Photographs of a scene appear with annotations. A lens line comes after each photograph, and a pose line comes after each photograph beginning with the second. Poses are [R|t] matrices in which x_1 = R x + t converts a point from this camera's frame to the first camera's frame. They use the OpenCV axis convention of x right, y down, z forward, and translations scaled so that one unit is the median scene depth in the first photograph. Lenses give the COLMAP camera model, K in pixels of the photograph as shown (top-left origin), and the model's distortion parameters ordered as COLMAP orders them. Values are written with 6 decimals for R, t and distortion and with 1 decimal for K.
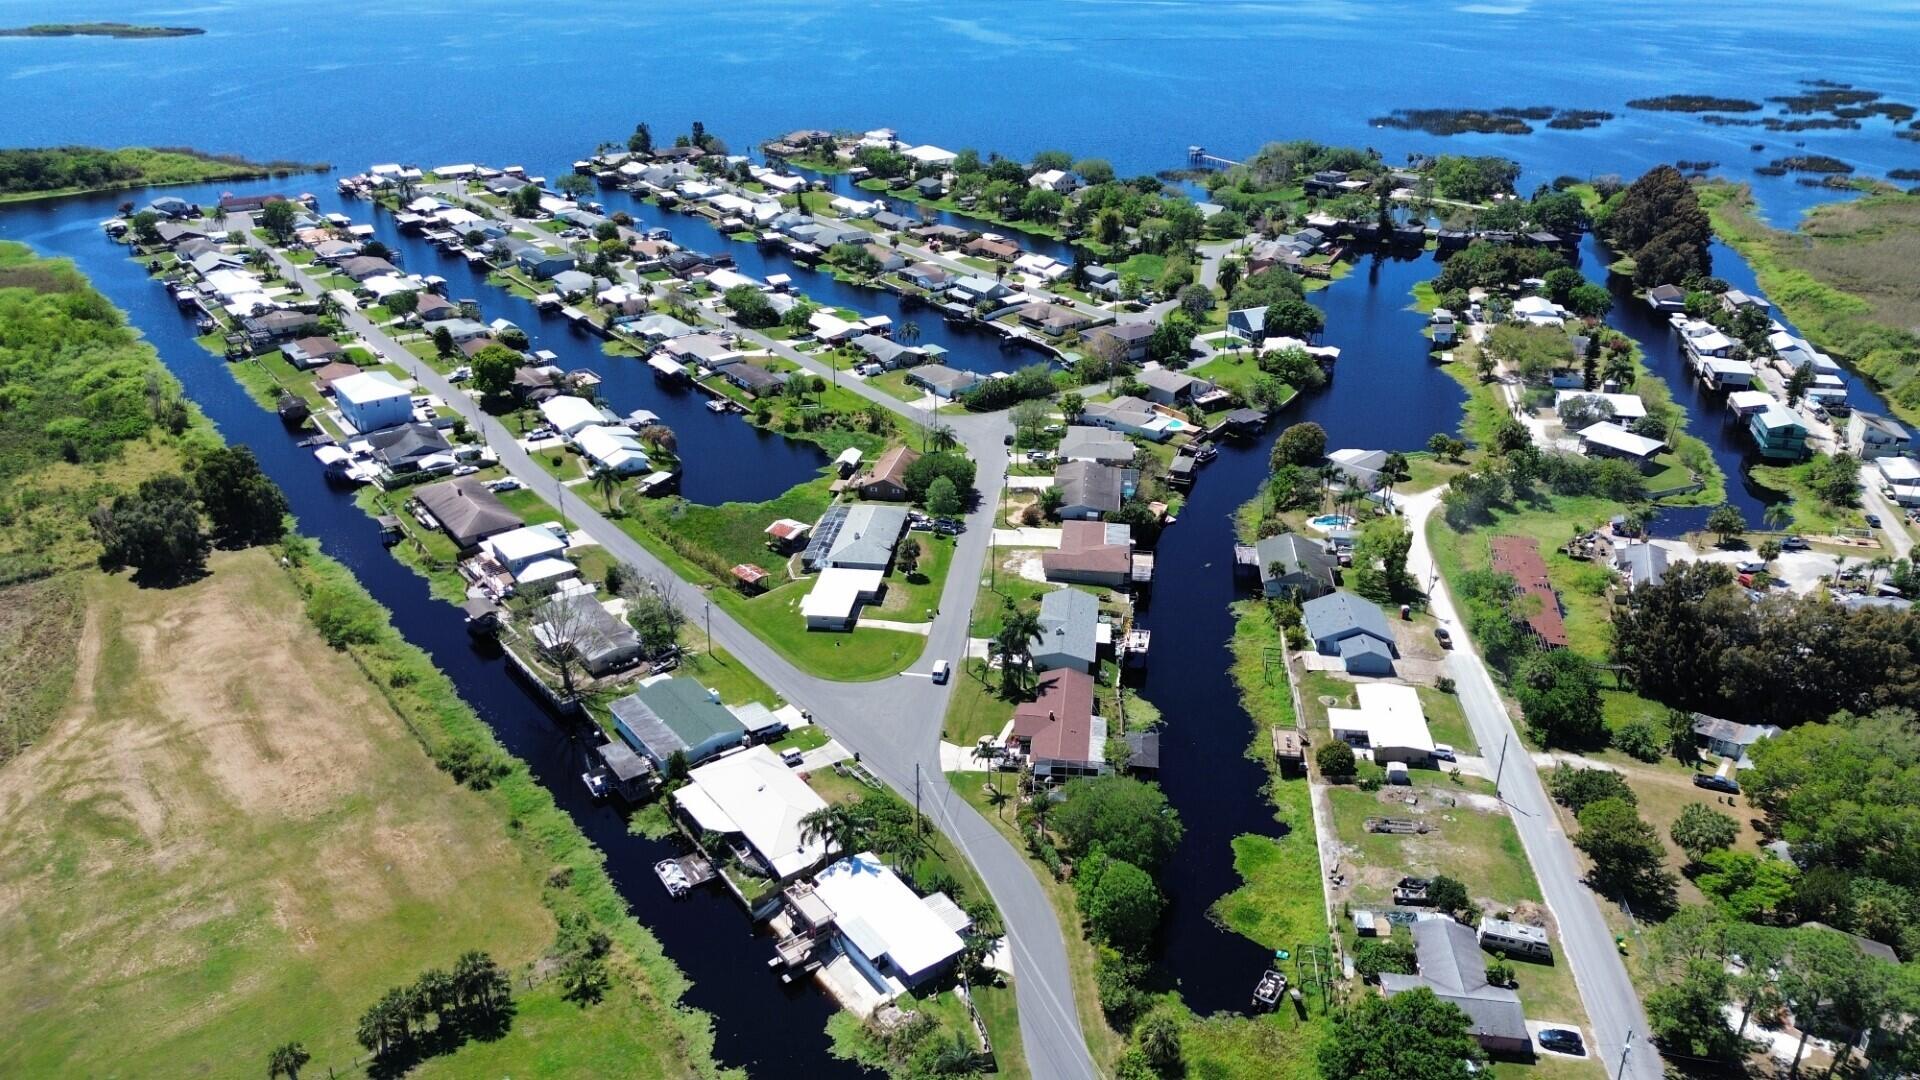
lens RADIAL K [[1355.9, 0, 960.0], [0, 1355.9, 540.0], [0, 0, 1]] dist [0.092370, -0.125262]
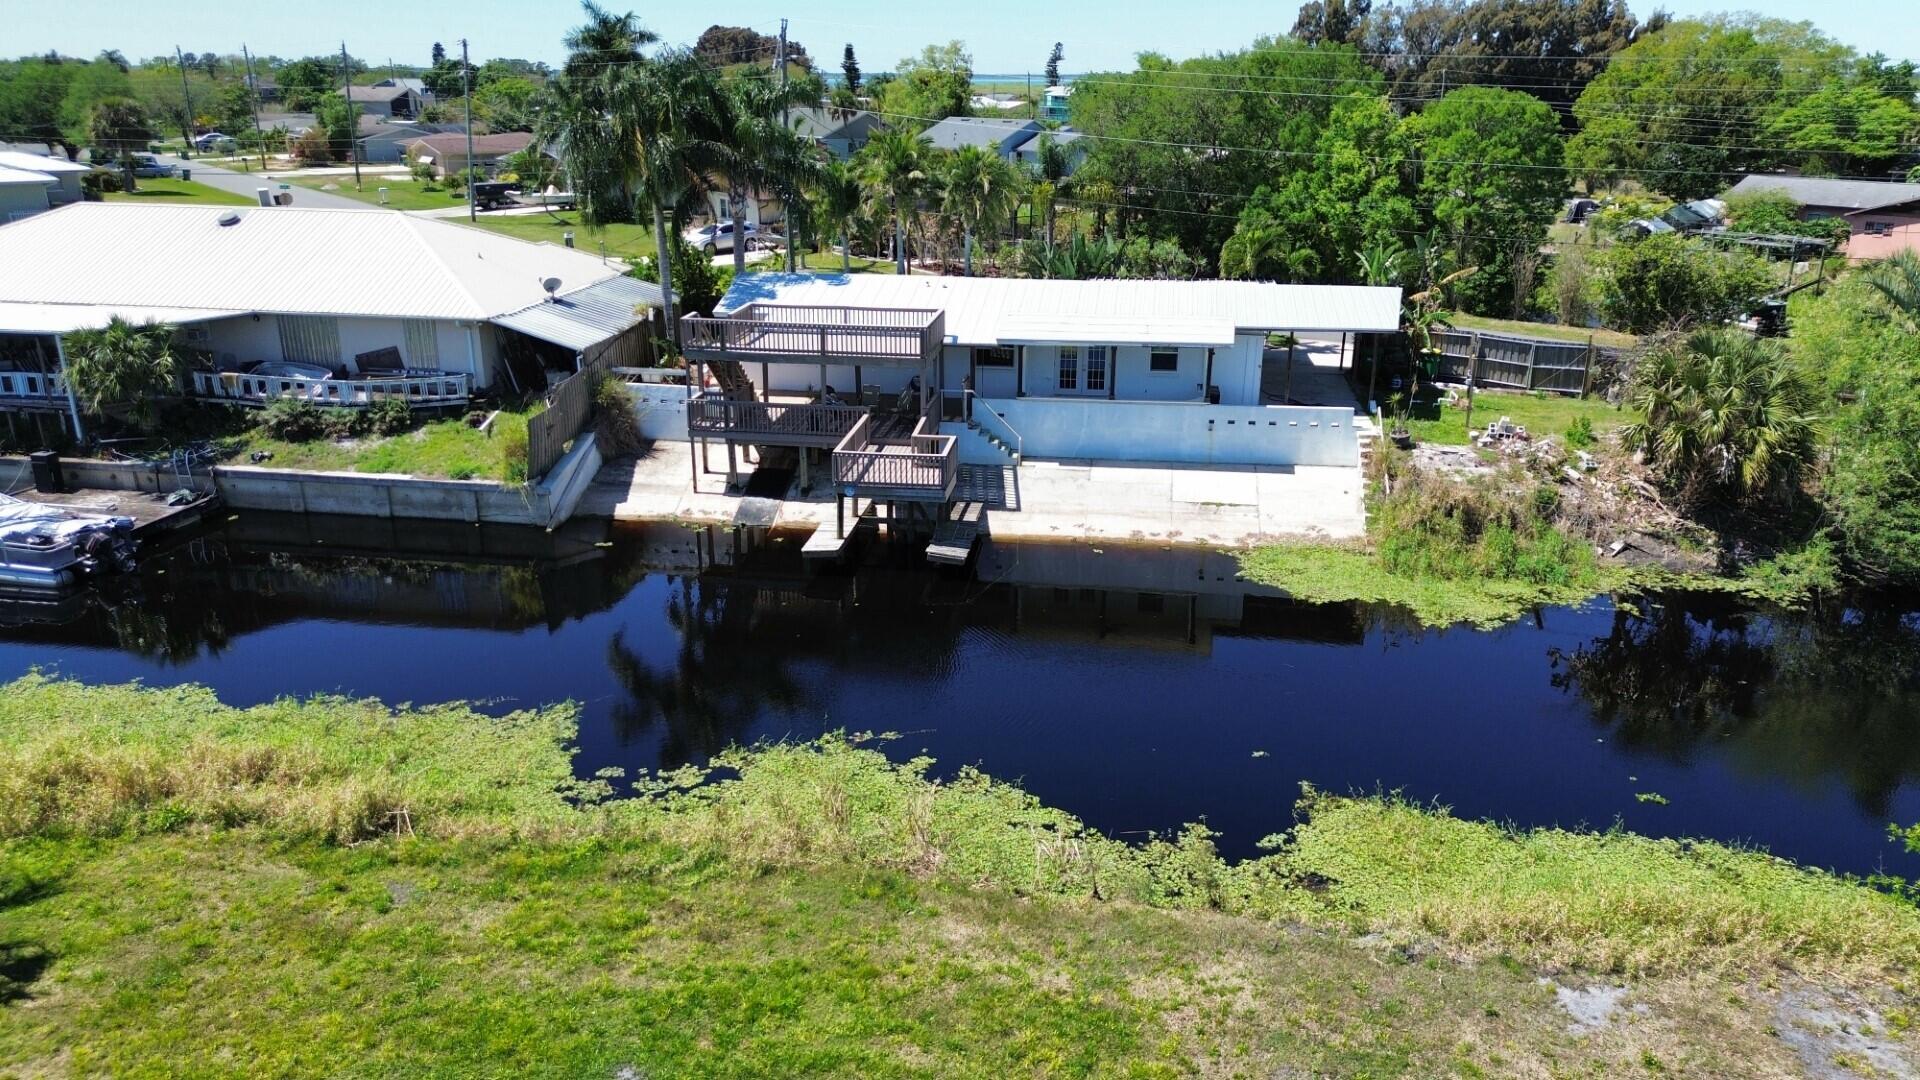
lens RADIAL K [[1355.9, 0, 960.0], [0, 1355.9, 540.0], [0, 0, 1]] dist [0.092370, -0.125262]
pose [[0.701615, -0.230104, 0.674380, -0.264942], [0.296485, 0.954880, 0.017353, 0.307280], [-0.647945, 0.187769, 0.738180, 0.815190]]
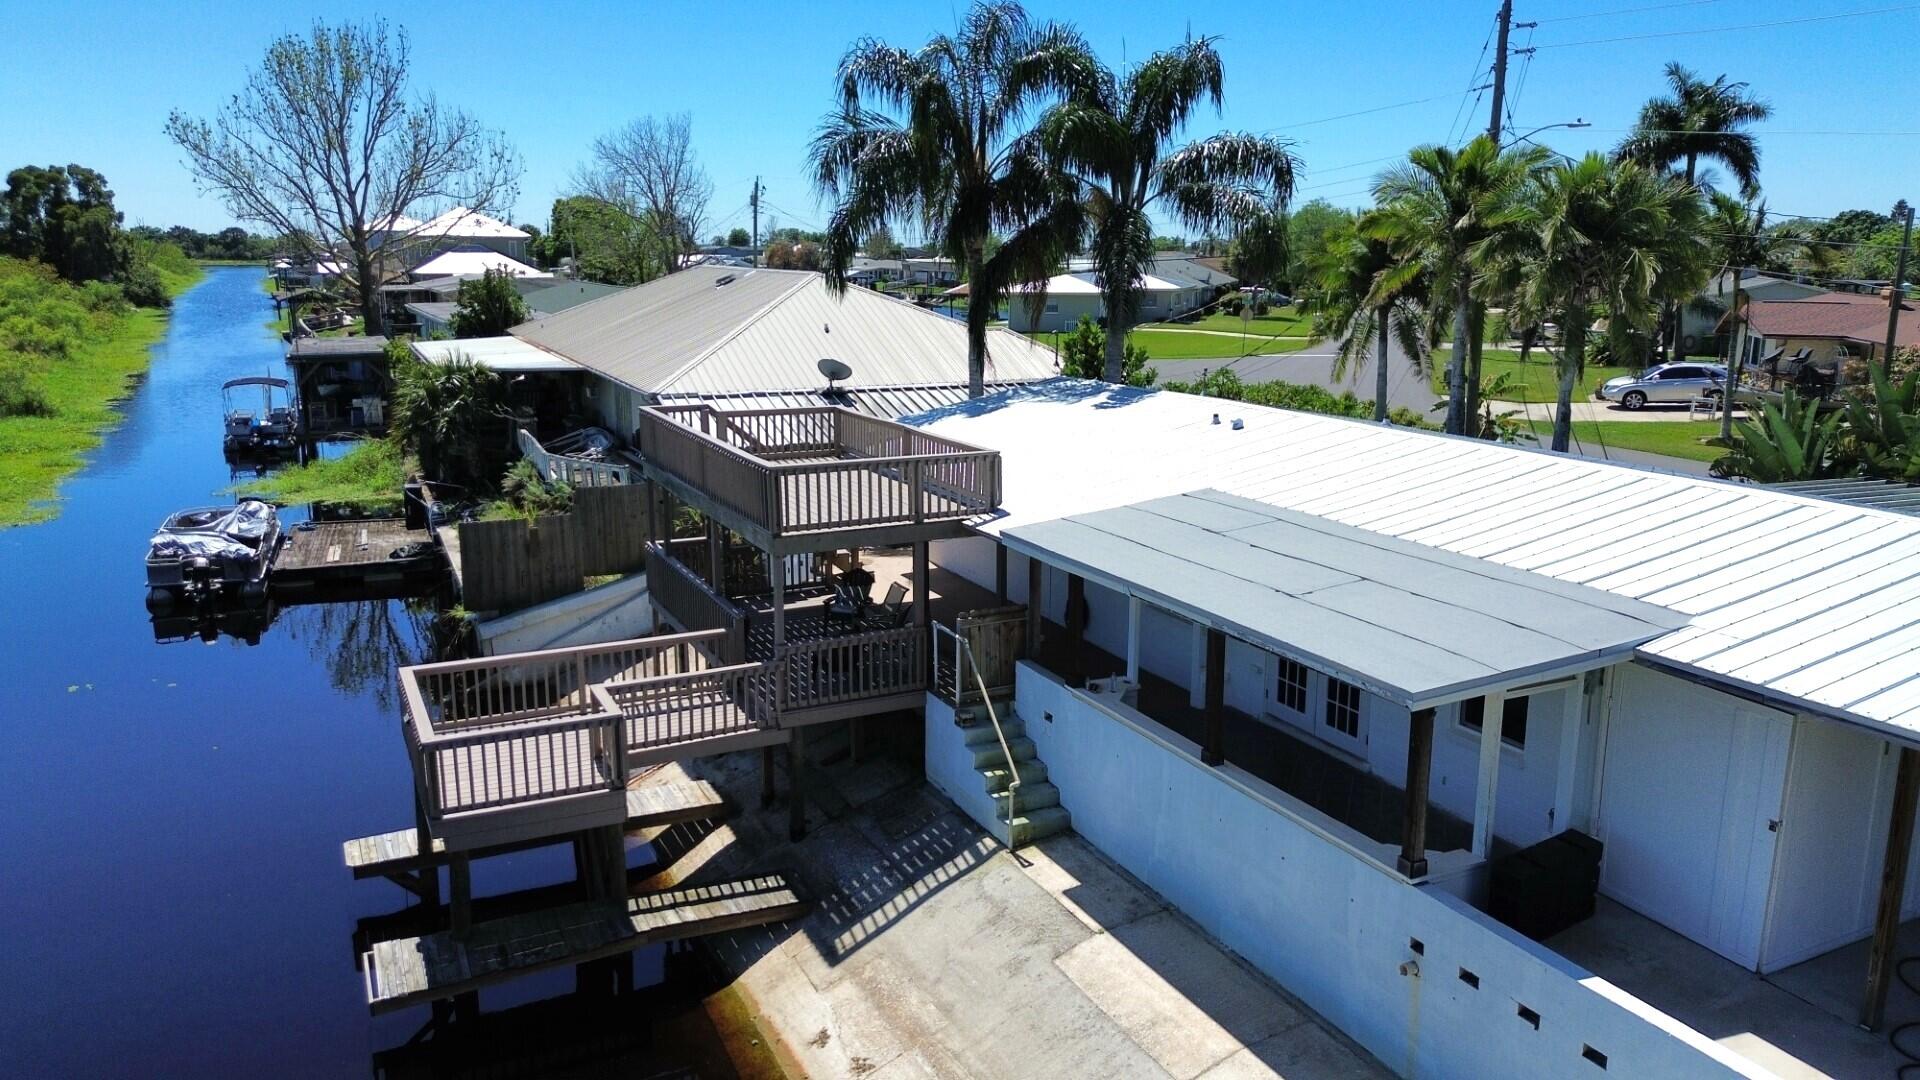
lens RADIAL K [[1355.9, 0, 960.0], [0, 1355.9, 540.0], [0, 0, 1]] dist [0.092370, -0.125262]
pose [[0.982594, 0.032486, -0.182905, -0.072063], [-0.071794, 0.974496, -0.212609, 0.300972], [0.171333, 0.222040, 0.959866, 0.888044]]
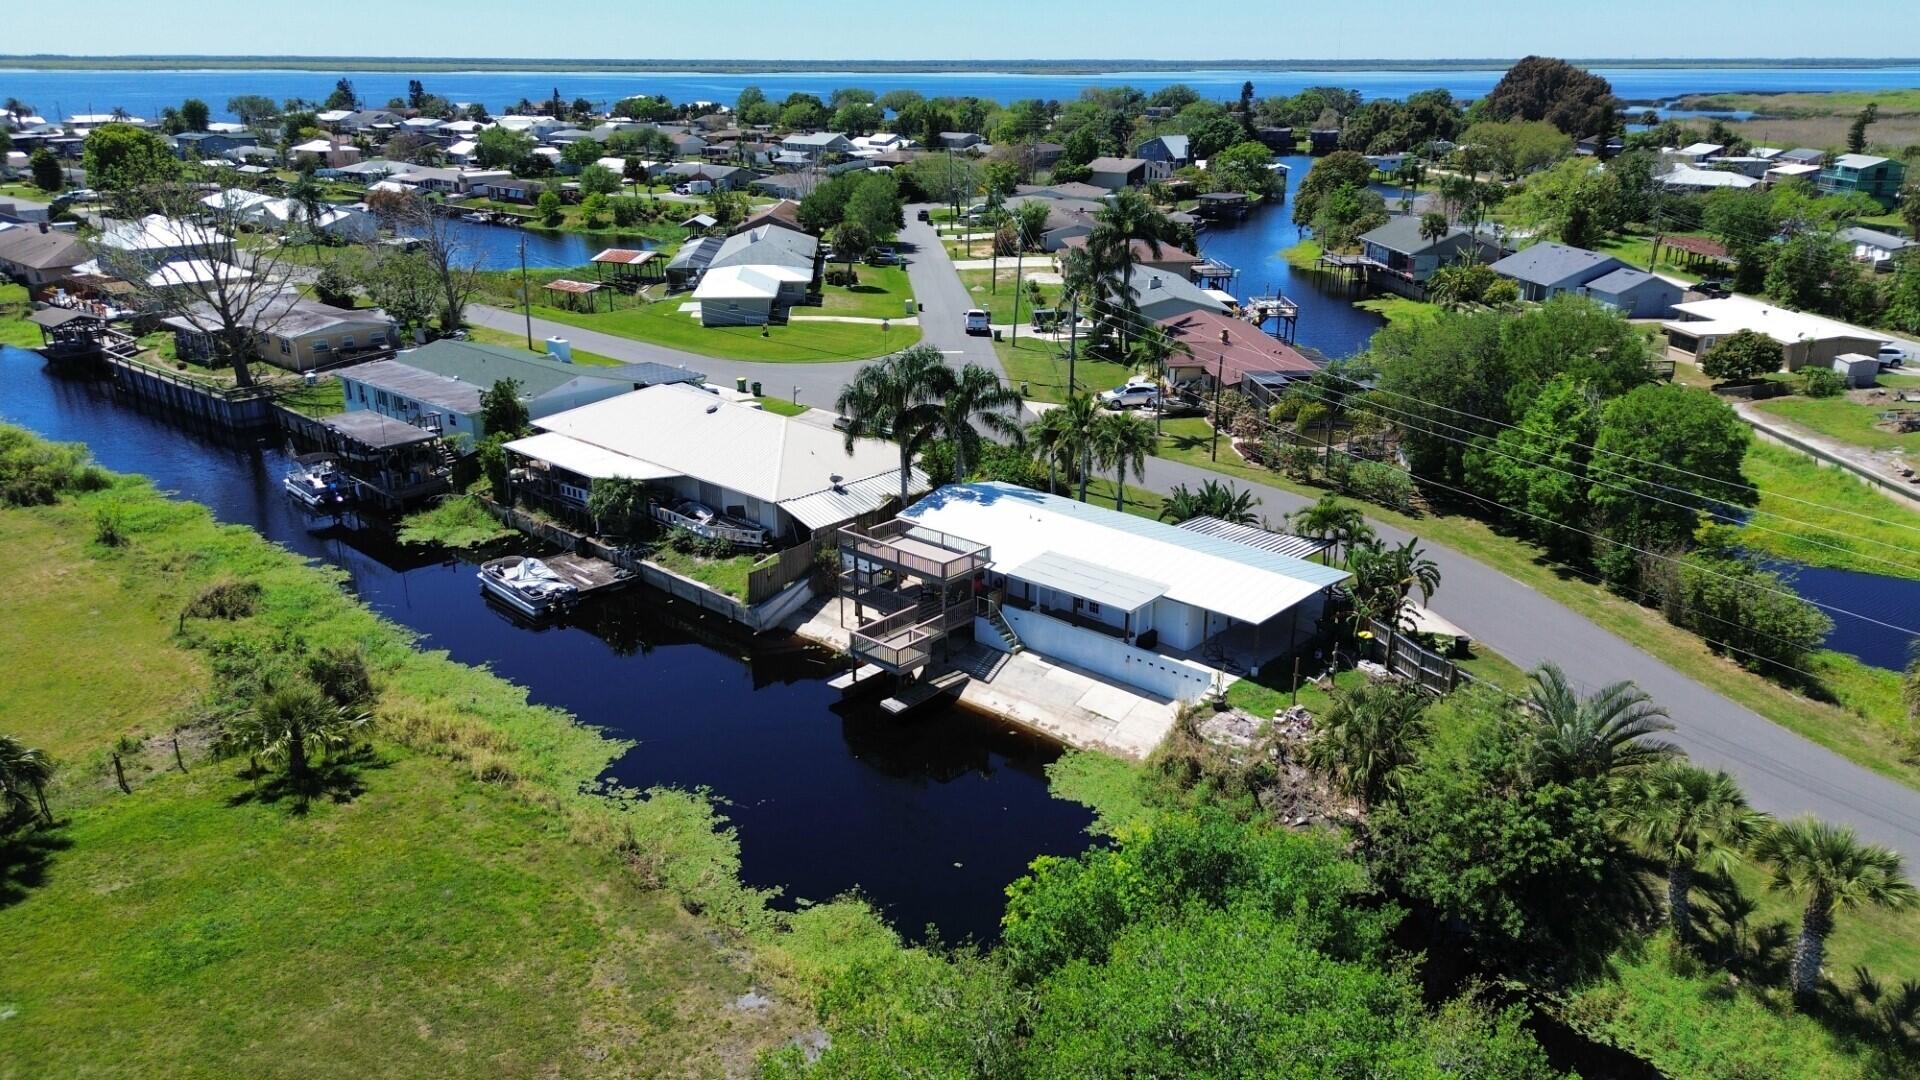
lens RADIAL K [[1355.9, 0, 960.0], [0, 1355.9, 540.0], [0, 0, 1]] dist [0.092370, -0.125262]
pose [[0.980306, -0.066952, 0.185790, -0.169545], [0.084158, 0.992707, -0.086317, 0.301274], [-0.178655, 0.100253, 0.978791, 0.617108]]
